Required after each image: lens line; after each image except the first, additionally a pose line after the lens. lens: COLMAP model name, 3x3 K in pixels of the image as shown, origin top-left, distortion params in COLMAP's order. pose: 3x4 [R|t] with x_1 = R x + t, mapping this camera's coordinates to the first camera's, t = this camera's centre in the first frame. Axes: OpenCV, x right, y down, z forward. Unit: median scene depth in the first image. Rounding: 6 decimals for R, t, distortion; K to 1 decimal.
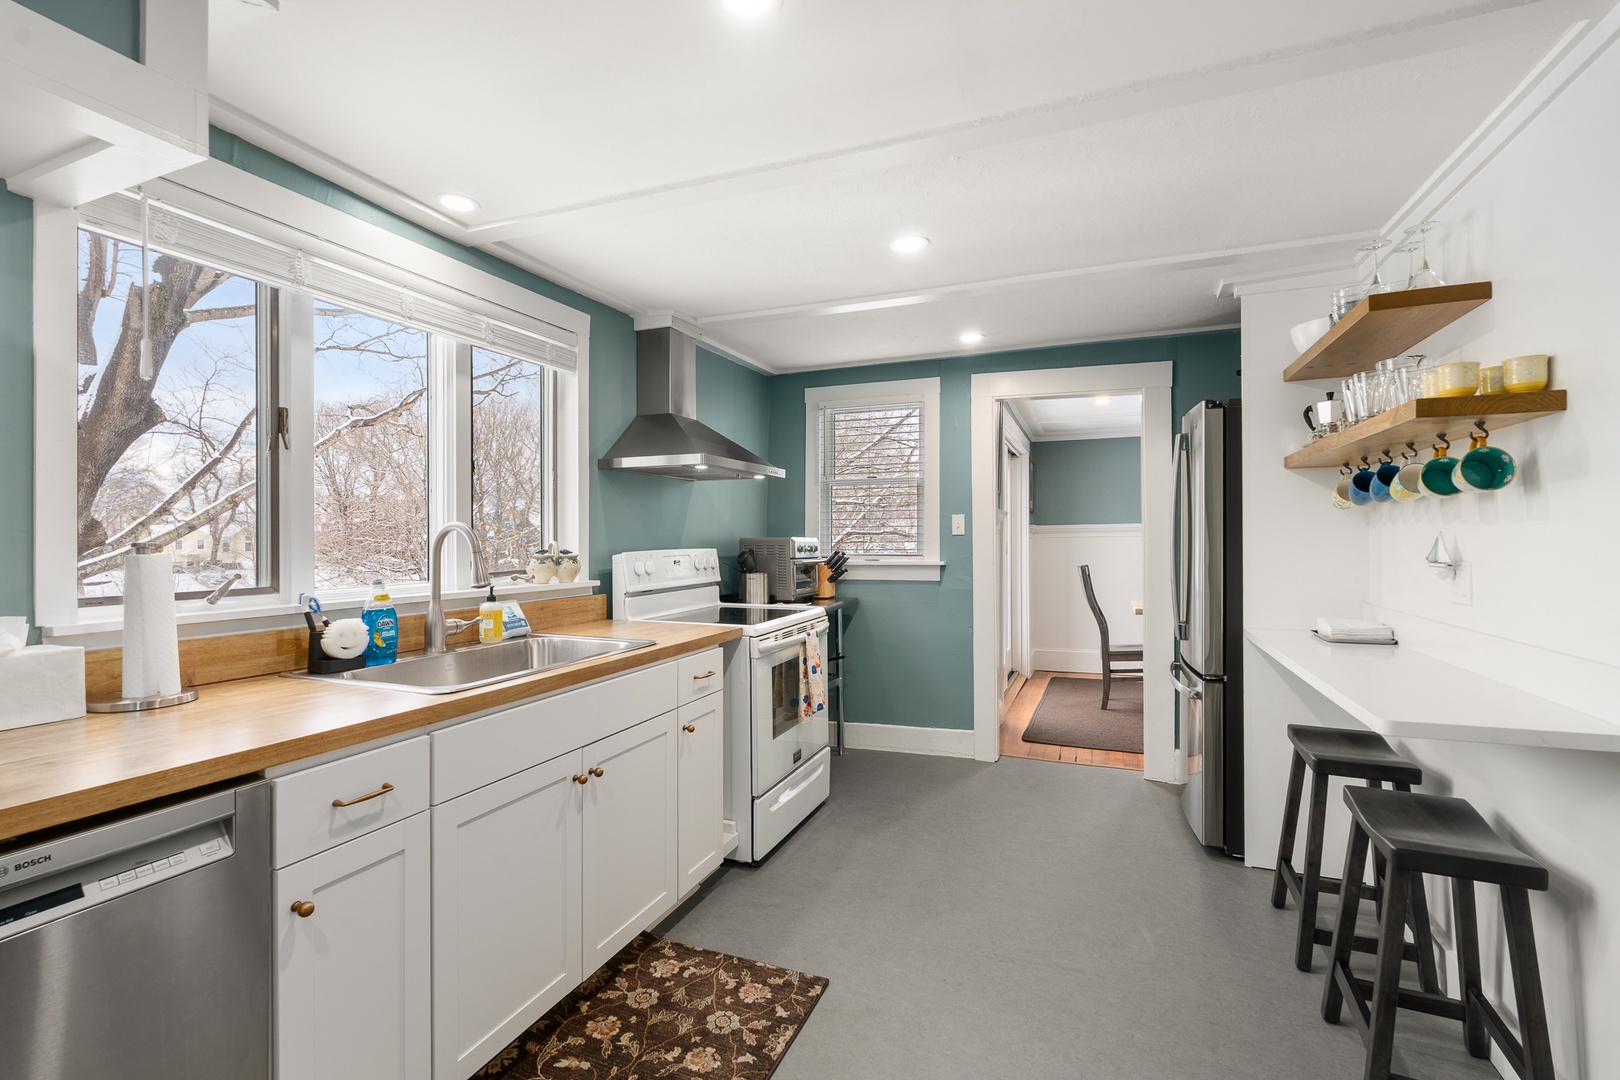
lens RADIAL K [[732.7, 0, 810.0], [0, 732.7, 540.0], [0, 0, 1]] dist [-0.000385, 0.000189]
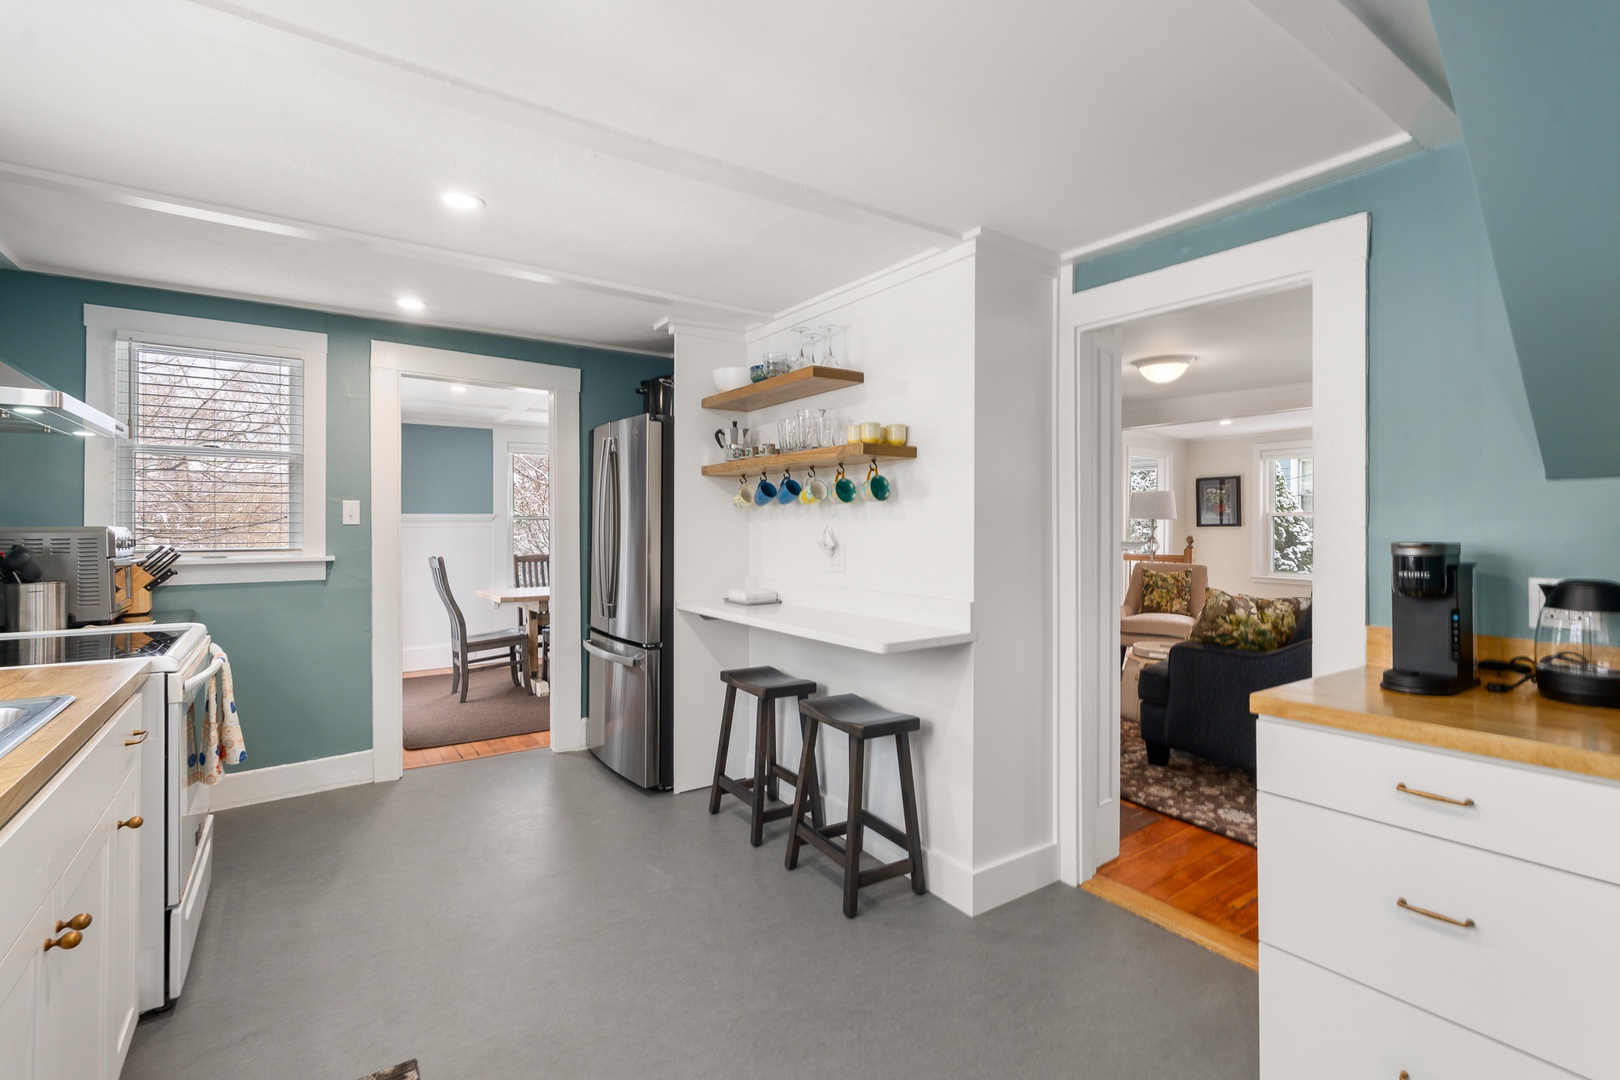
lens RADIAL K [[735.7, 0, 810.7], [0, 735.7, 531.0], [0, 0, 1]] dist [-0.000359, 0.000070]
pose [[0.553556, -0.000410, 0.832812, -0.287660], [-0.001395, 0.999998, 0.001419, -0.001885], [-0.832811, -0.001948, 0.553555, 0.110432]]
